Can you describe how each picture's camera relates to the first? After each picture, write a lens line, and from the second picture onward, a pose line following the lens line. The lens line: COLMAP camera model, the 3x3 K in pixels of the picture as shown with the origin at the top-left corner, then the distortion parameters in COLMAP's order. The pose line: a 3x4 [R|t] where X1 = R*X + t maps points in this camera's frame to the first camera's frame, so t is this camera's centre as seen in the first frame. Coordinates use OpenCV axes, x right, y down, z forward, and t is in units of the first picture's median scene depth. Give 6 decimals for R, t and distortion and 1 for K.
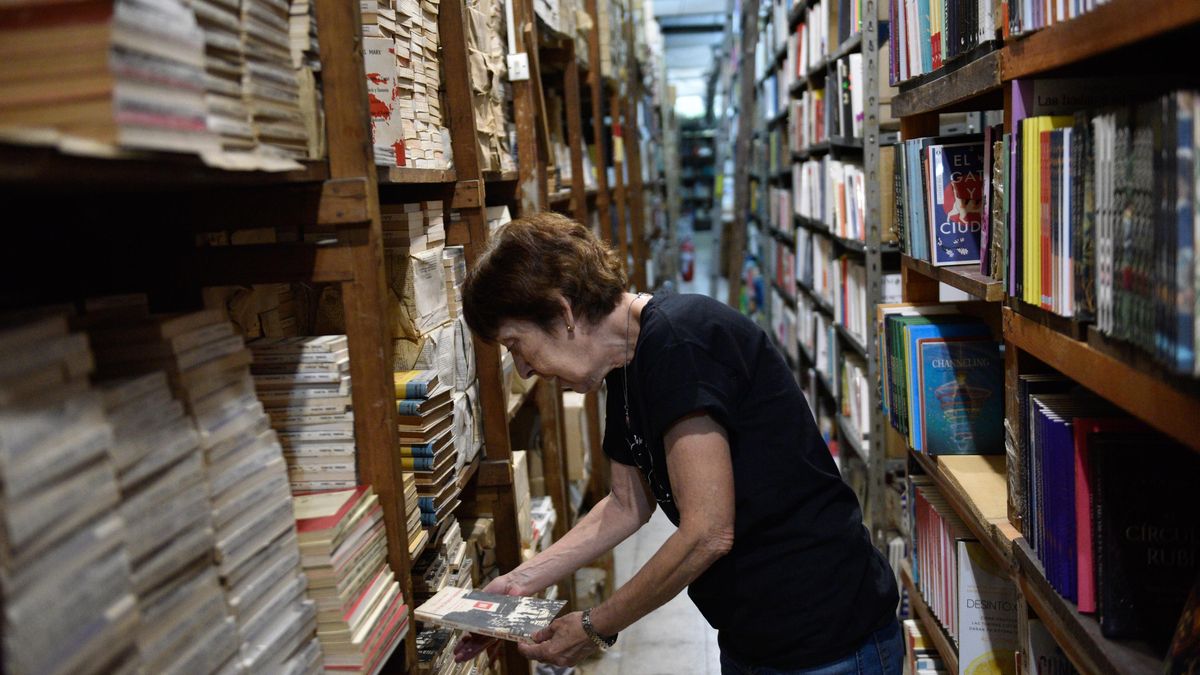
lens RADIAL K [[1319.1, 0, 597.0], [0, 1319.1, 339.8], [0, 0, 1]] dist [0.108495, 0.000000]
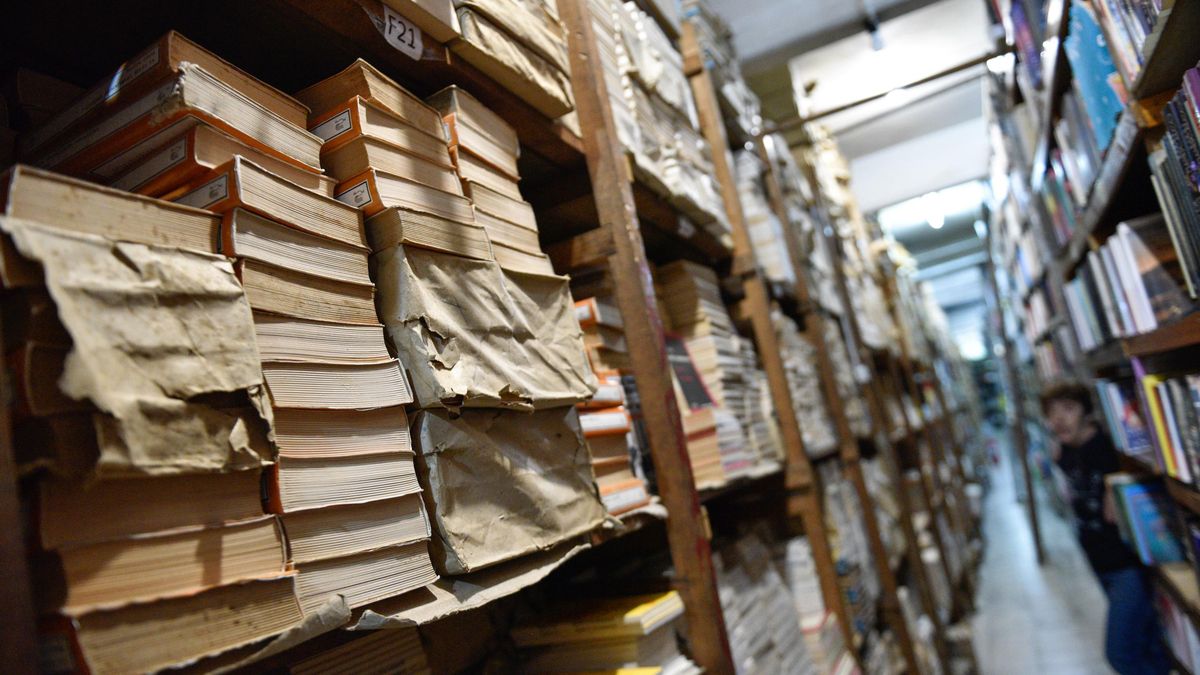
lens RADIAL K [[818.8, 0, 595.9], [0, 818.8, 334.2], [0, 0, 1]] dist [-0.053879, 0.000202]
pose [[0.915687, -0.195210, -0.351298, 0.008262], [0.107253, 0.961106, -0.254506, -0.008581], [0.387316, 0.195370, 0.901009, -0.139732]]
